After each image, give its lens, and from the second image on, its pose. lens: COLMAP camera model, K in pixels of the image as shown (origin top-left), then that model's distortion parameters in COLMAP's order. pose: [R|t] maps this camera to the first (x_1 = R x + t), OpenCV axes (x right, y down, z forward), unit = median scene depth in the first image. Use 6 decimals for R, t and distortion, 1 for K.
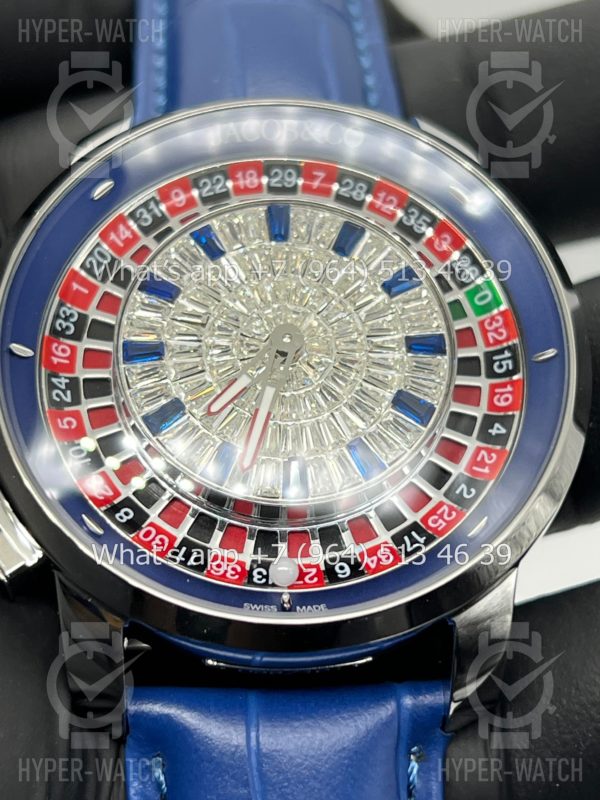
lens RADIAL K [[1891.2, 0, 299.8], [0, 1891.2, 398.3], [0, 0, 1]] dist [0.089482, 0.000000]
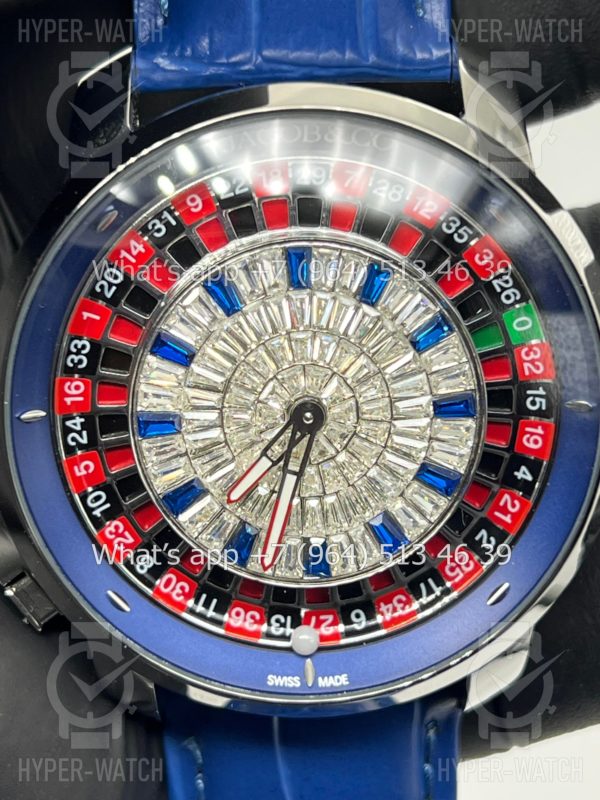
lens RADIAL K [[1891.2, 0, 305.3], [0, 1891.2, 401.0], [0, 0, 1]] dist [0.089482, 0.000000]
pose [[0.998875, 0.034928, -0.032081, 0.021794], [-0.009629, 0.811726, 0.583959, -0.579638], [0.046437, -0.582993, 0.811149, 0.222620]]
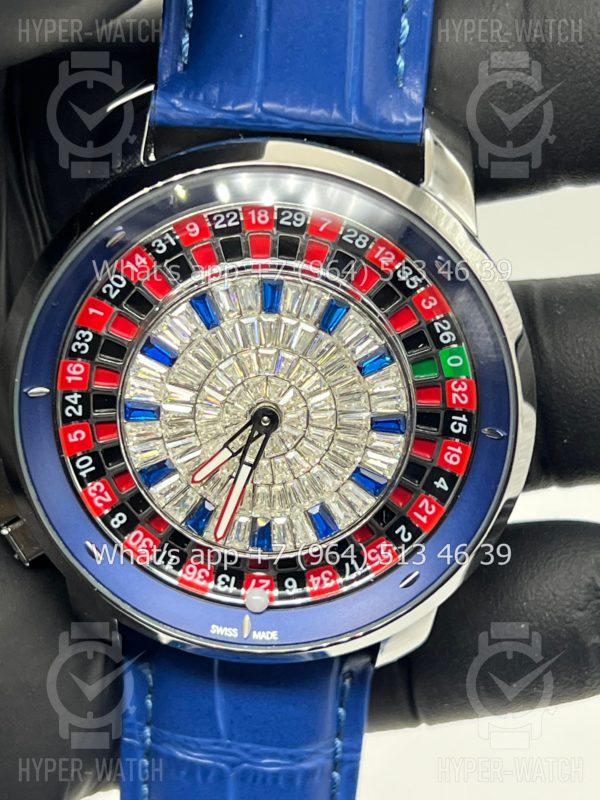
lens RADIAL K [[1891.2, 0, 316.5], [0, 1891.2, 410.4], [0, 0, 1]] dist [0.089482, 0.000000]
pose [[0.987236, 0.156141, -0.031397, 0.057457], [-0.100357, 0.762944, 0.638628, -0.750276], [0.123670, -0.627325, 0.768875, 0.121297]]
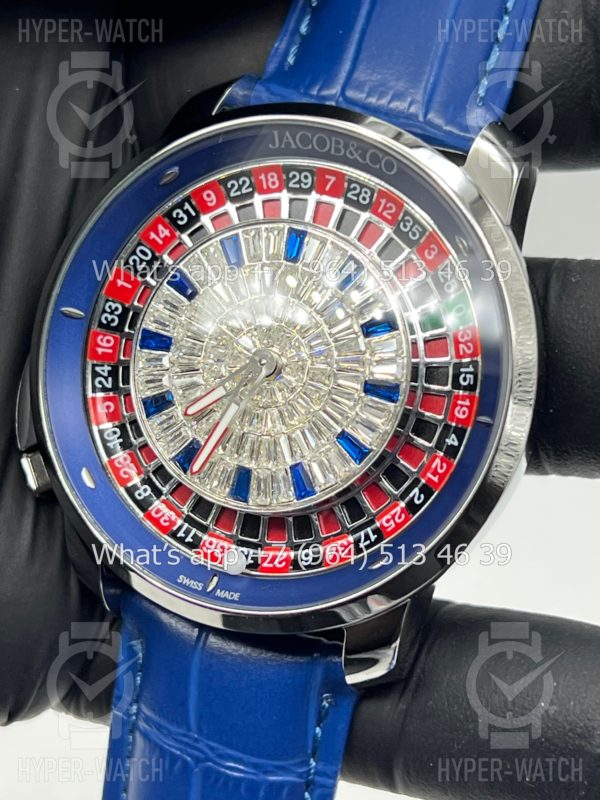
lens RADIAL K [[1891.2, 0, 296.1], [0, 1891.2, 403.8], [0, 0, 1]] dist [0.089482, 0.000000]
pose [[0.924790, 0.092285, -0.369117, 0.430057], [0.049387, 0.932816, 0.356952, -0.408906], [0.377260, -0.348335, 0.858101, 0.003384]]
